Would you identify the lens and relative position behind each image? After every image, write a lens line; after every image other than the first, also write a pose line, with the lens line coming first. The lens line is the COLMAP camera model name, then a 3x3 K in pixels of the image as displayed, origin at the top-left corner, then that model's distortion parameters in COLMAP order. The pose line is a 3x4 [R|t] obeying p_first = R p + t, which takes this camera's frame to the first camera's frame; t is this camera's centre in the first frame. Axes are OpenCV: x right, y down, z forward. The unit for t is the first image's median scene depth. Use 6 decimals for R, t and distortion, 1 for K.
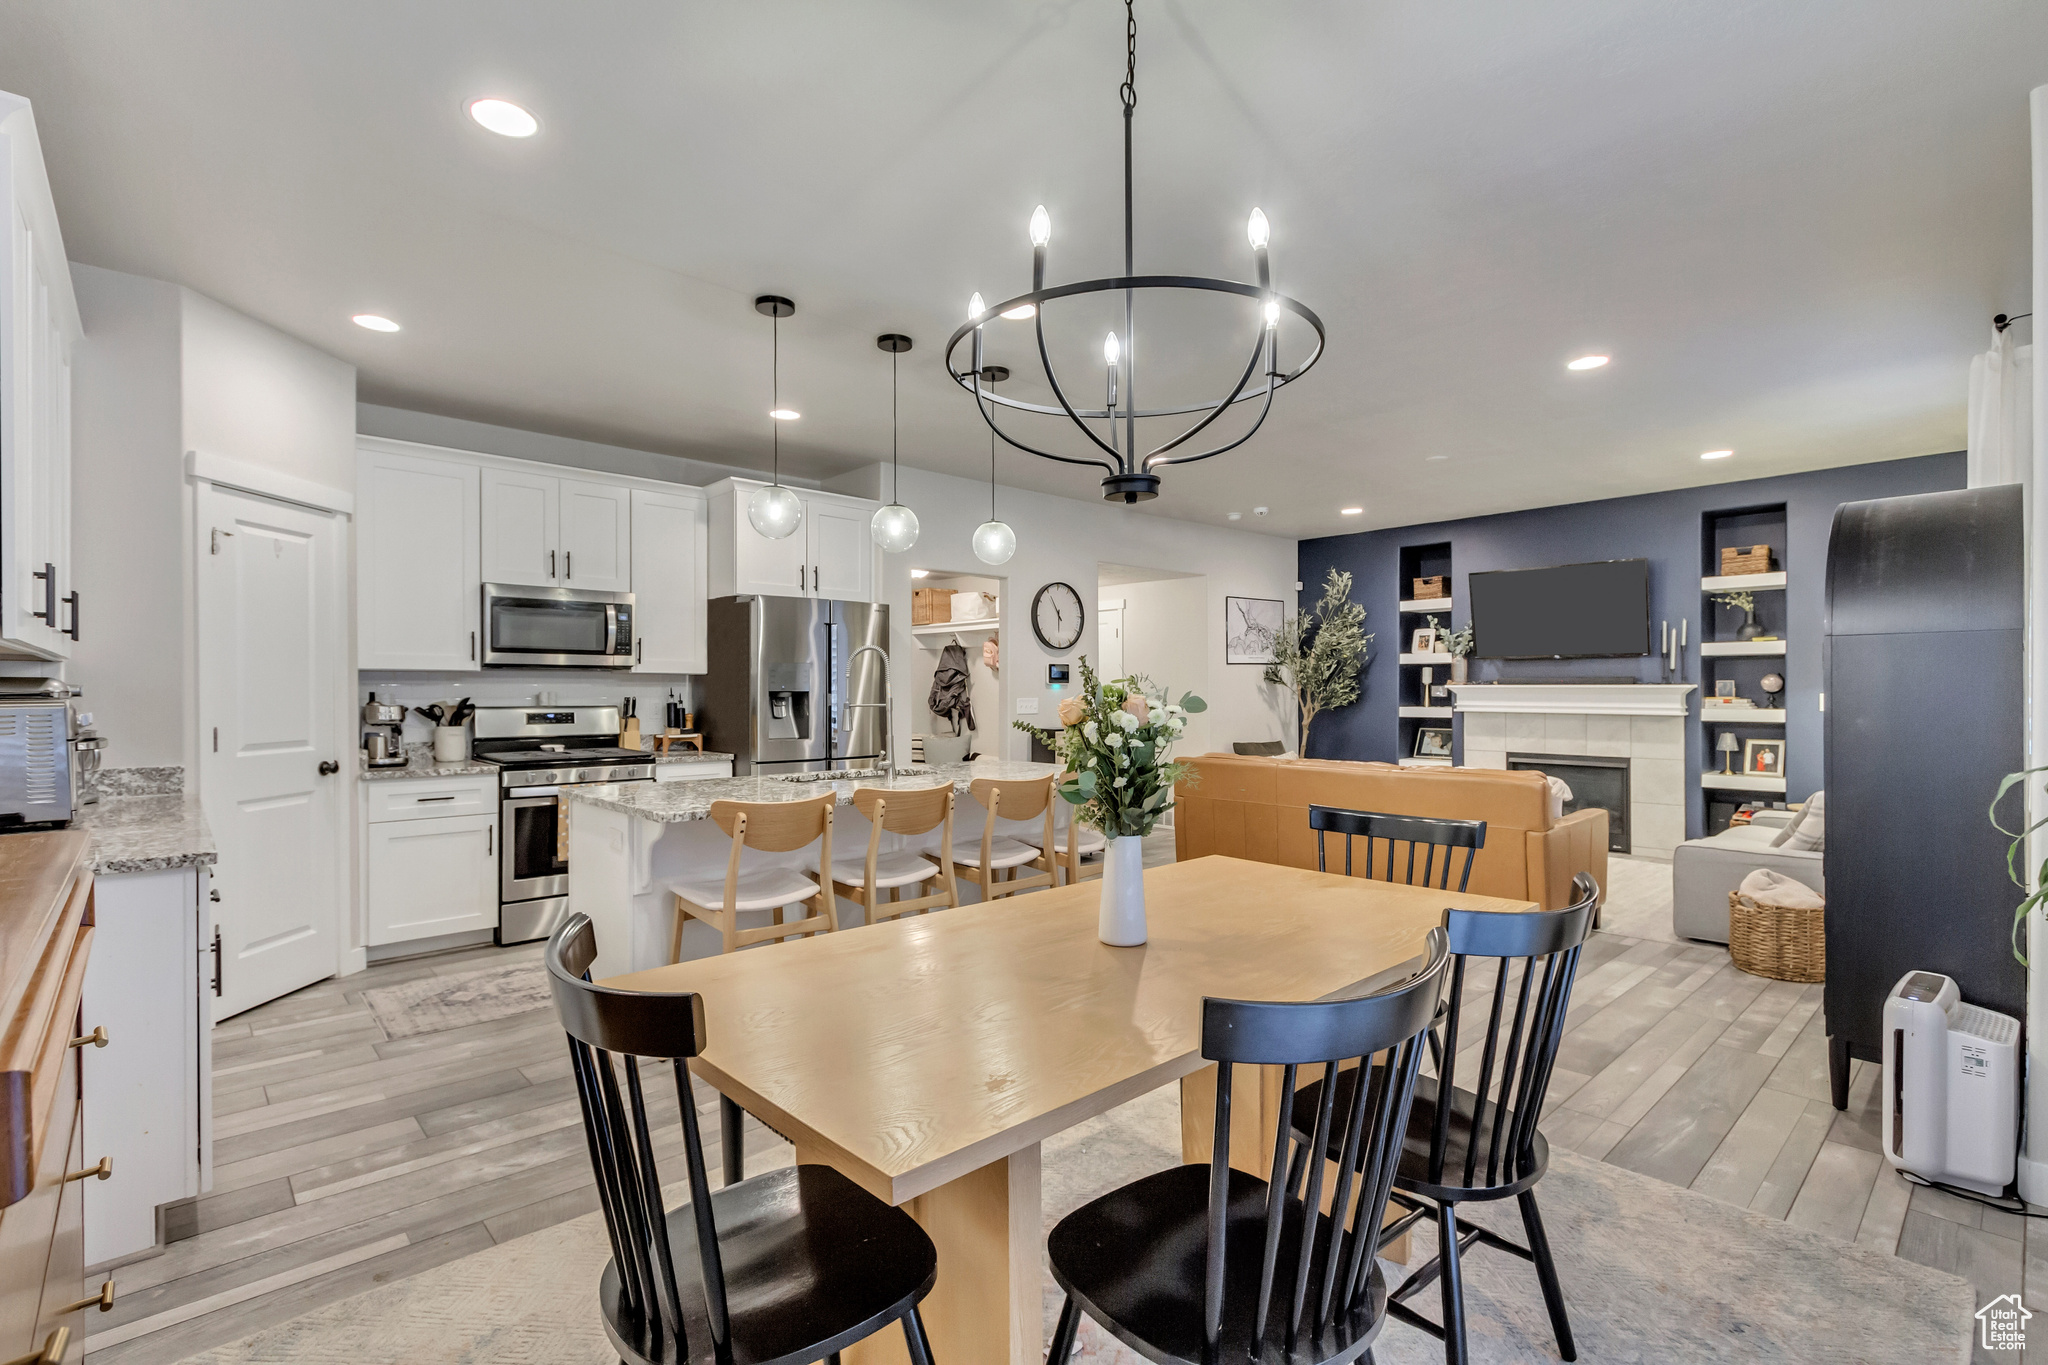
lens RADIAL K [[952.0, 0, 1024.0], [0, 952.0, 682.5], [0, 0, 1]] dist [0.006479, -0.000690]
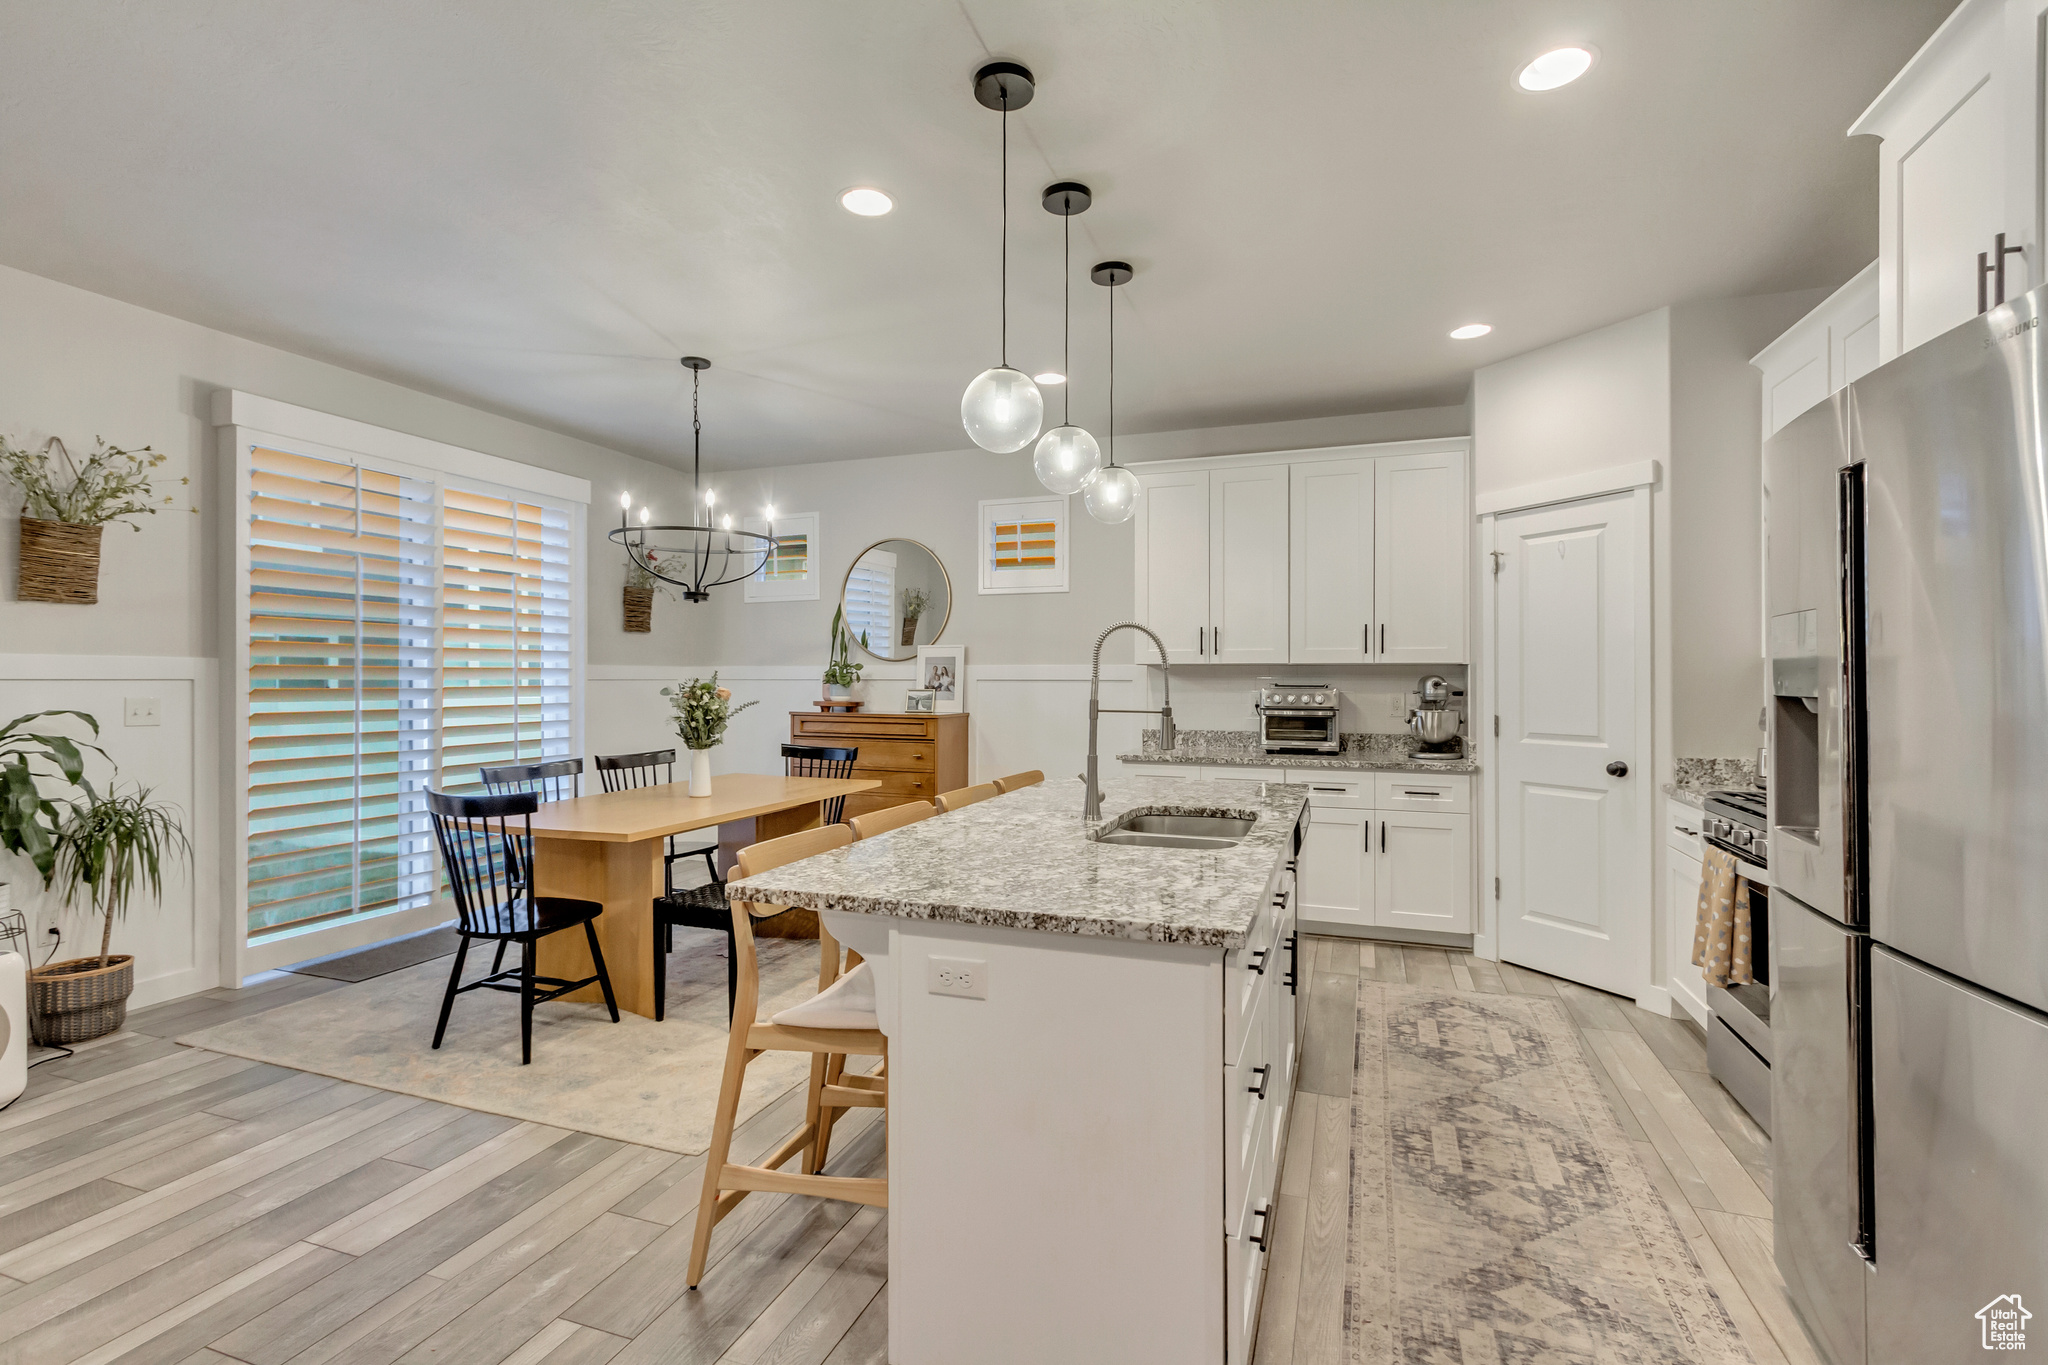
lens RADIAL K [[952.0, 0, 1024.0], [0, 952.0, 682.5], [0, 0, 1]] dist [0.006479, -0.000690]
pose [[-0.888556, 0.004600, -0.458744, 0.228852], [0.004754, 0.999988, 0.000819, 0.001450], [0.458743, -0.001453, -0.888568, 1.693622]]
